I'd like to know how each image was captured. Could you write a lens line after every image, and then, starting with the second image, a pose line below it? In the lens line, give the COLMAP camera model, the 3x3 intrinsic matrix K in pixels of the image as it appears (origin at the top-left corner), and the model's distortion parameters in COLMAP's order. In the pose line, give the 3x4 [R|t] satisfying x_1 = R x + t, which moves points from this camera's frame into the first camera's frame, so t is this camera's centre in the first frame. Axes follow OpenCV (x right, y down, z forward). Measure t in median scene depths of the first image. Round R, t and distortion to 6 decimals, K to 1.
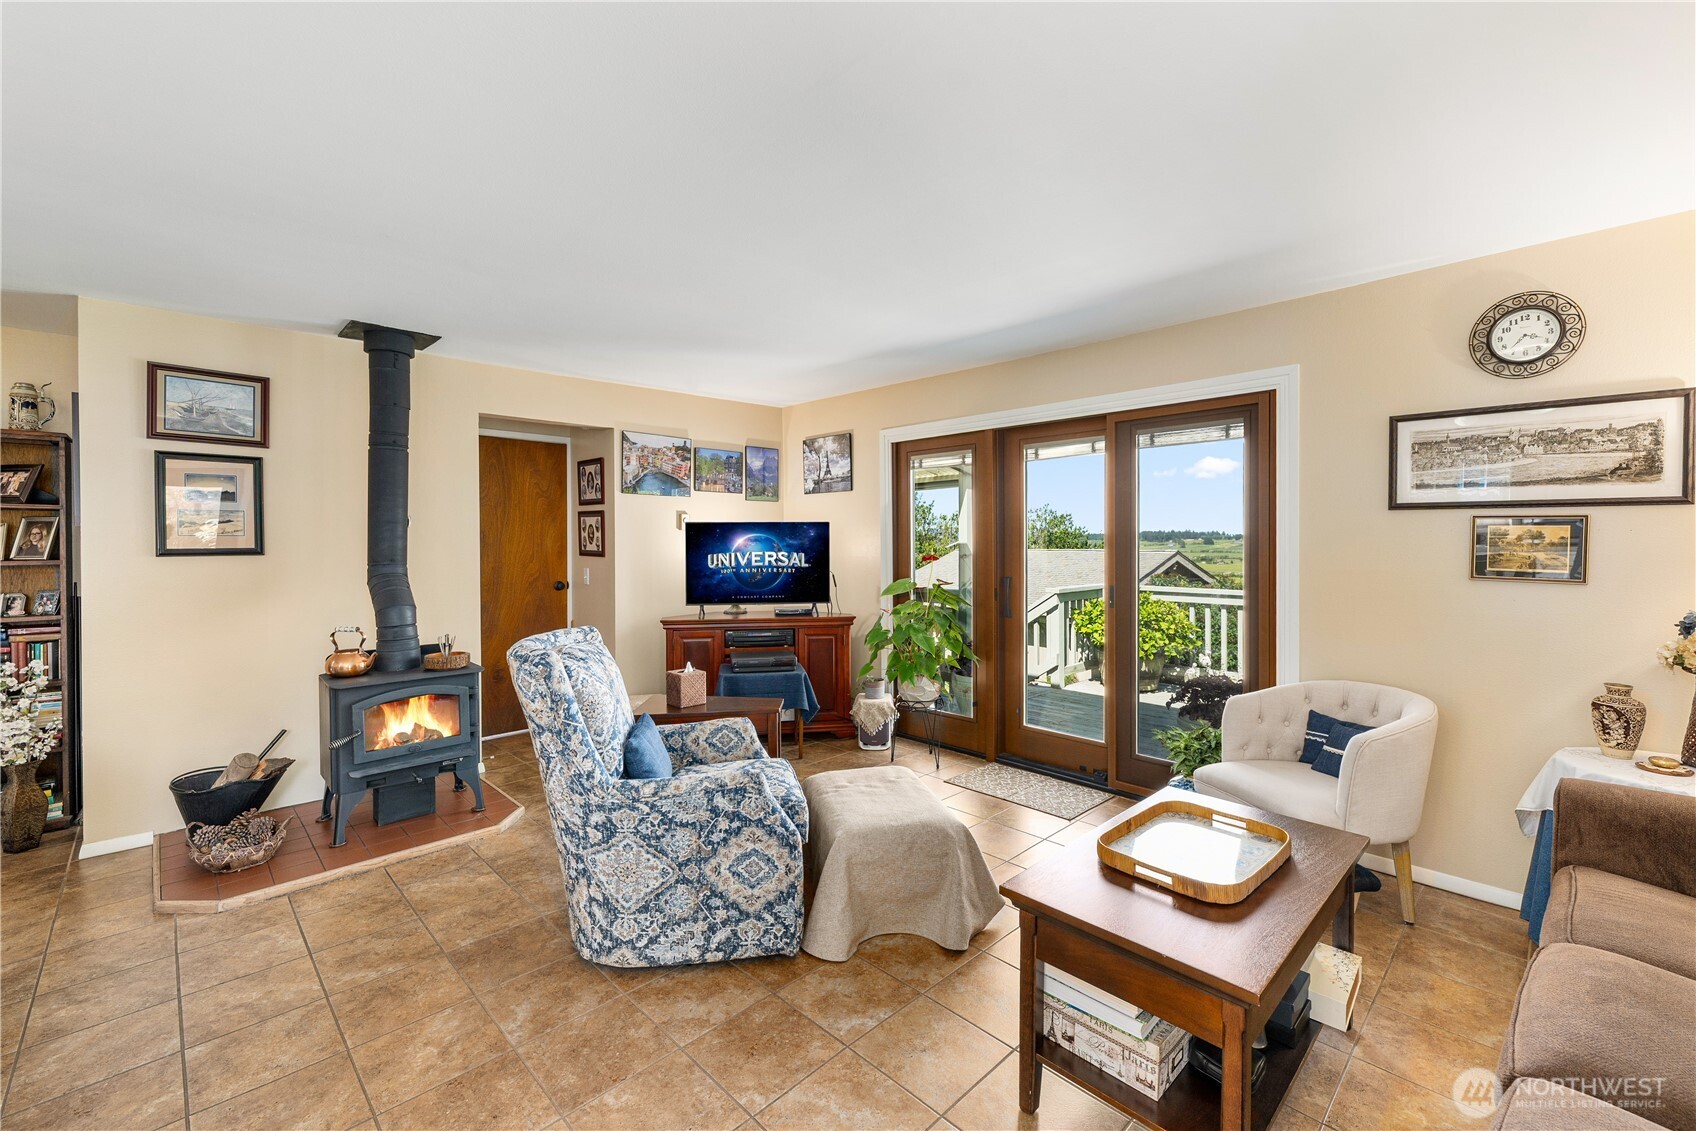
lens RADIAL K [[700.4, 0, 848.0], [0, 700.4, 565.5], [0, 0, 1]] dist [-0.000267, -0.000035]
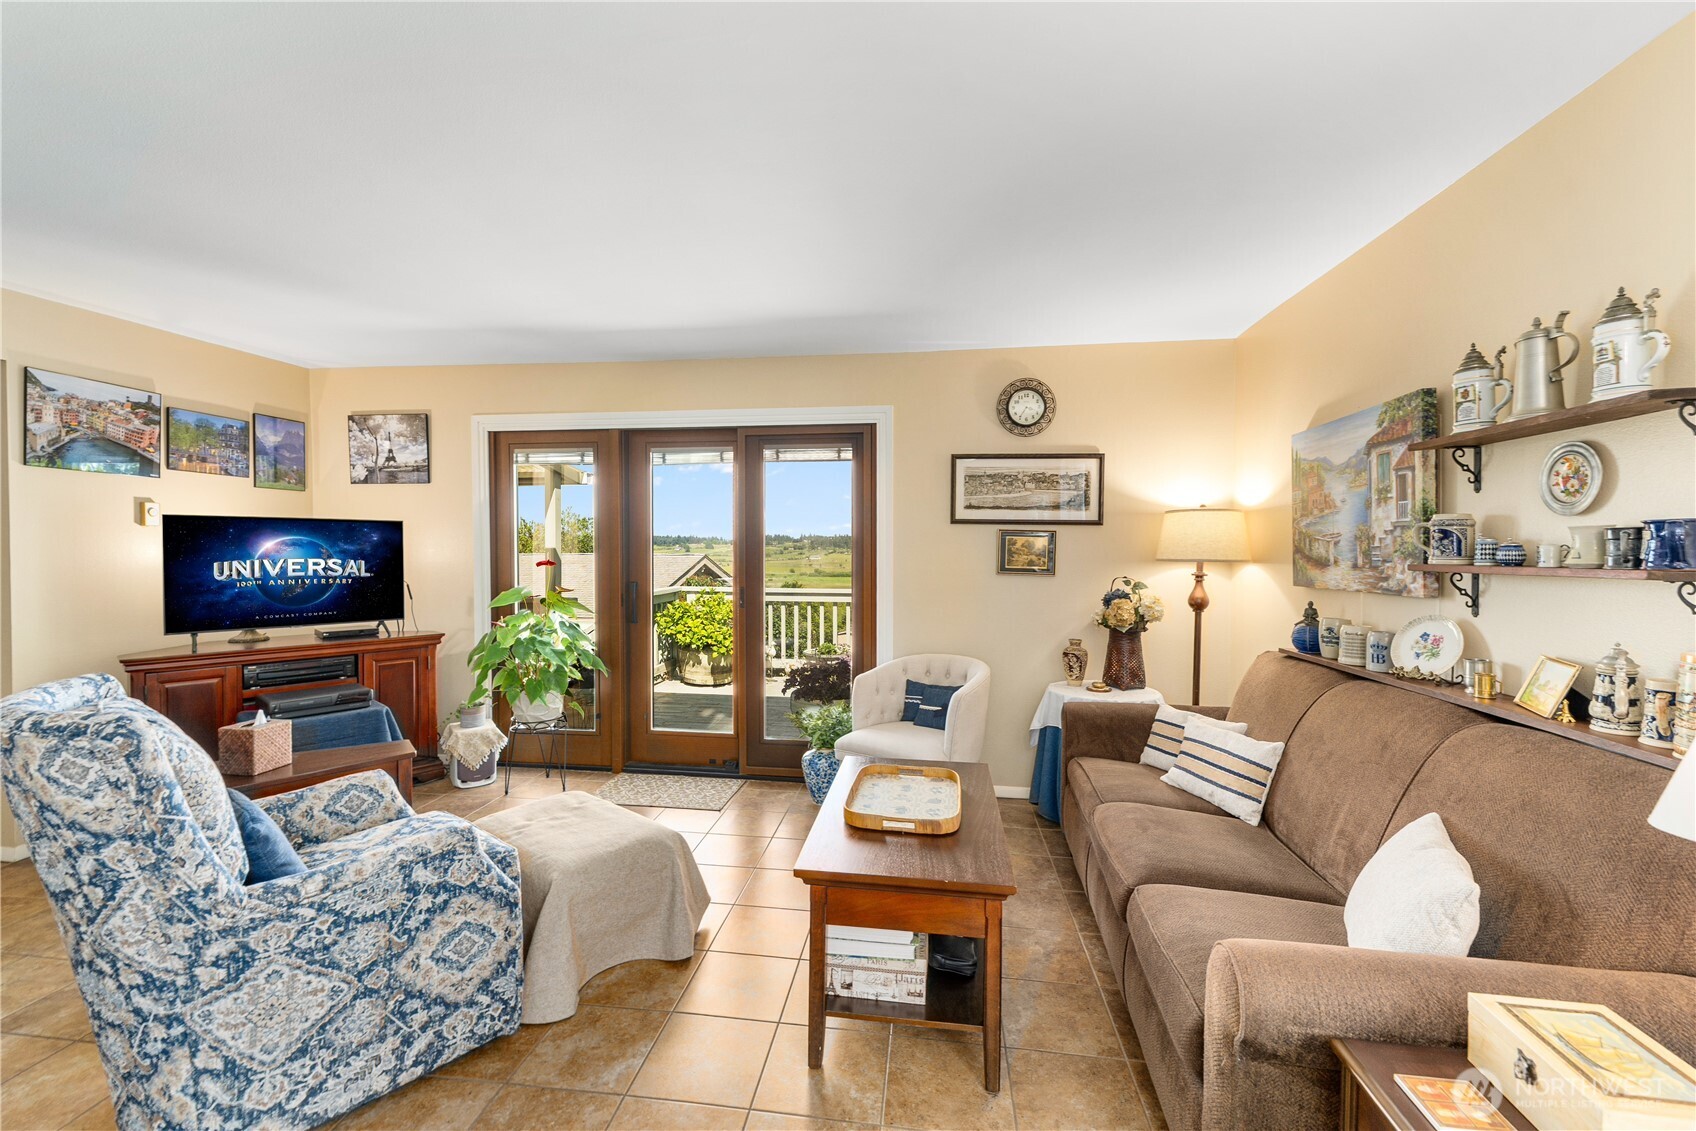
lens RADIAL K [[703.1, 0, 845.3], [0, 703.1, 578.0], [0, 0, 1]] dist [0.000241, -0.000898]
pose [[0.785417, -0.022413, 0.618561, -0.224864], [0.015310, 0.999742, 0.016785, -0.001447], [-0.618777, -0.003713, 0.785558, 0.068058]]
